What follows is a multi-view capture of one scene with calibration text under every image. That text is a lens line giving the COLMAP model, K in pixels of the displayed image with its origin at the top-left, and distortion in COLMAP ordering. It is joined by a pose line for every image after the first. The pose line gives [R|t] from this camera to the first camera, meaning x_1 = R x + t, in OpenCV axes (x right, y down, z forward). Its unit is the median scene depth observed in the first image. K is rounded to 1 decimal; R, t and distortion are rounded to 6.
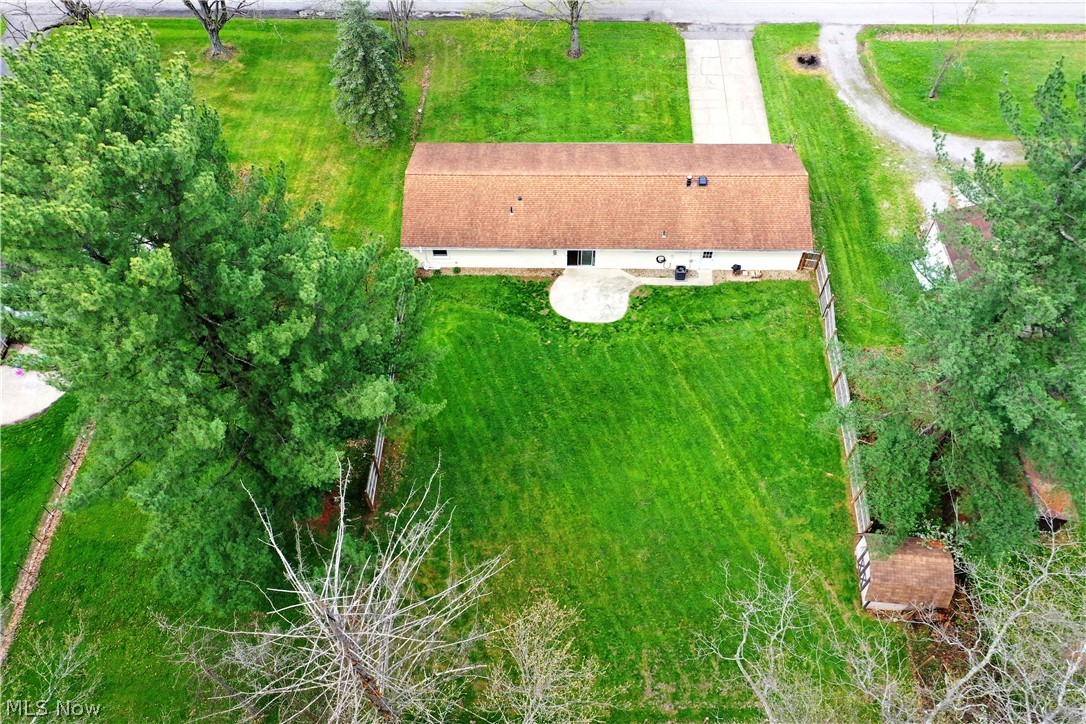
lens RADIAL K [[857.7, 0, 543.0], [0, 857.7, 362.0], [0, 0, 1]] dist [0.014272, -0.002175]
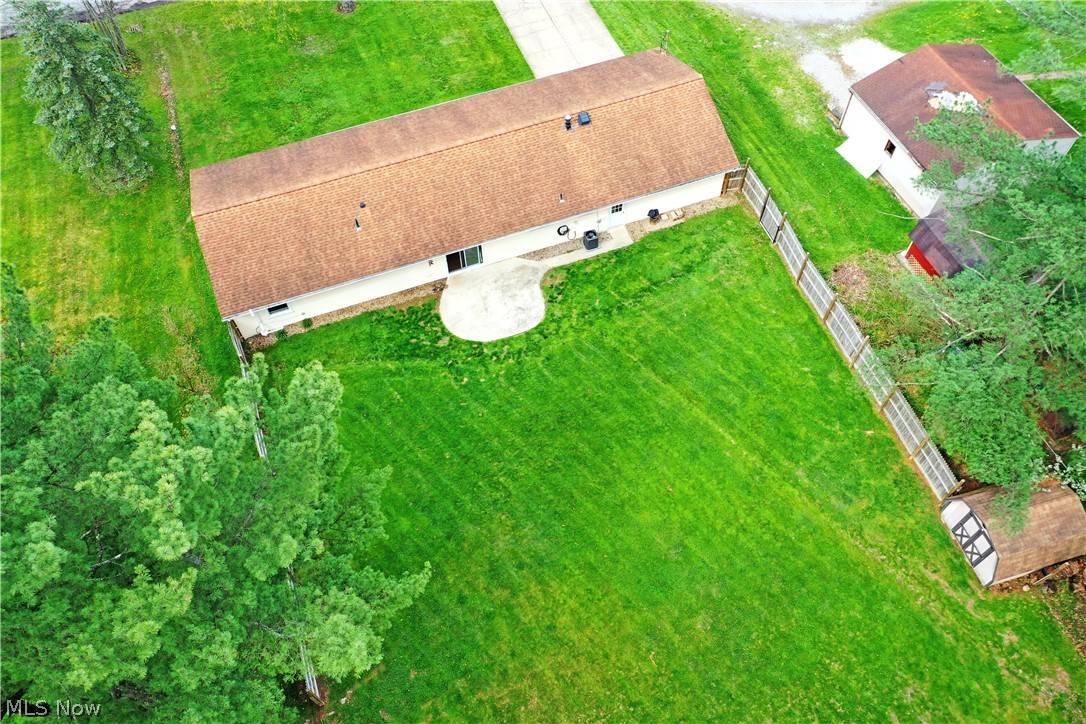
lens RADIAL K [[857.7, 0, 543.0], [0, 857.7, 362.0], [0, 0, 1]] dist [0.014272, -0.002175]
pose [[0.927733, -0.314379, 0.201190, -0.072510], [0.305686, 0.949273, 0.073741, -0.069016], [-0.214166, -0.006911, 0.976773, 0.244048]]
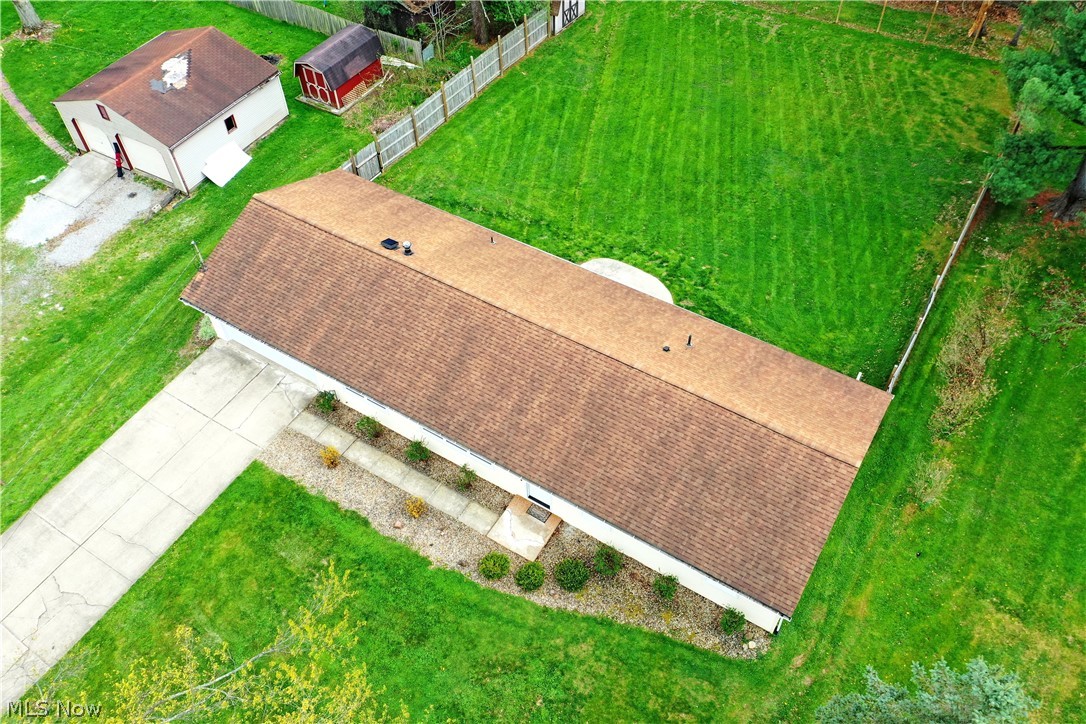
lens RADIAL K [[879.4, 0, 543.0], [0, 879.4, 362.0], [0, 0, 1]] dist [0.024051, -0.000825]
pose [[-0.861091, -0.354463, 0.364525, -0.168598], [0.438114, -0.153430, 0.885729, -0.725343], [-0.258029, 0.922396, 0.287412, 0.852336]]
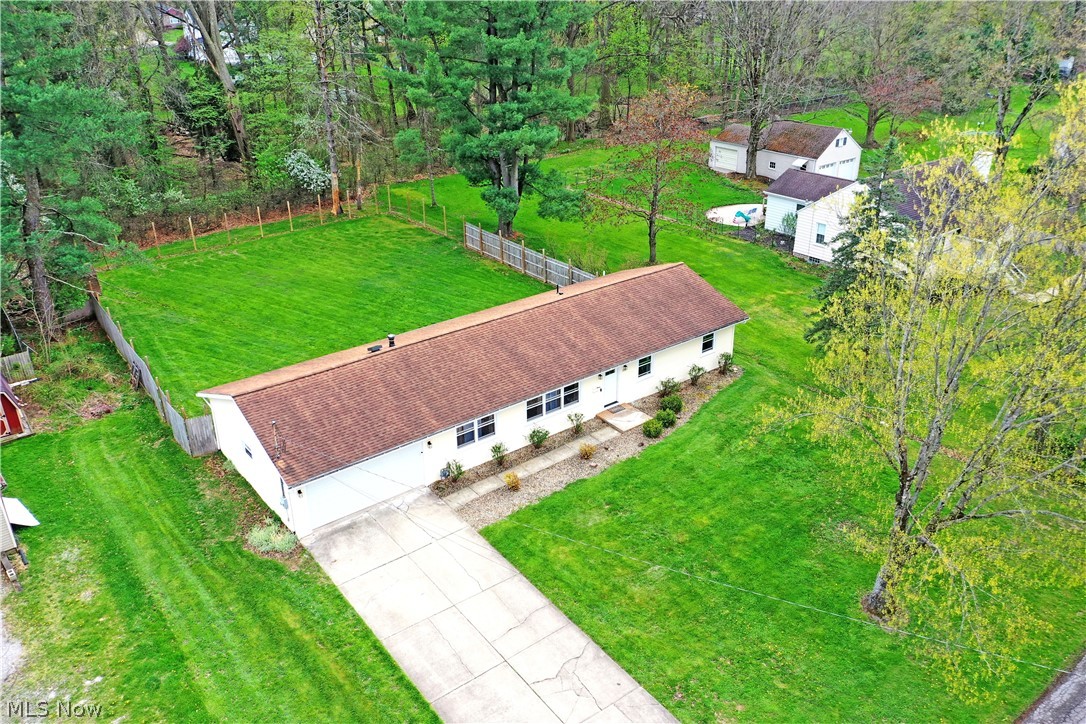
lens RADIAL K [[853.4, 0, 559.5], [0, 853.4, 361.1], [0, 0, 1]] dist [0.001175, -0.002815]
pose [[-0.753090, 0.303799, -0.583576, 0.472066], [-0.525307, 0.256390, 0.811367, -0.836151], [0.396116, 0.917589, -0.033498, 1.072218]]
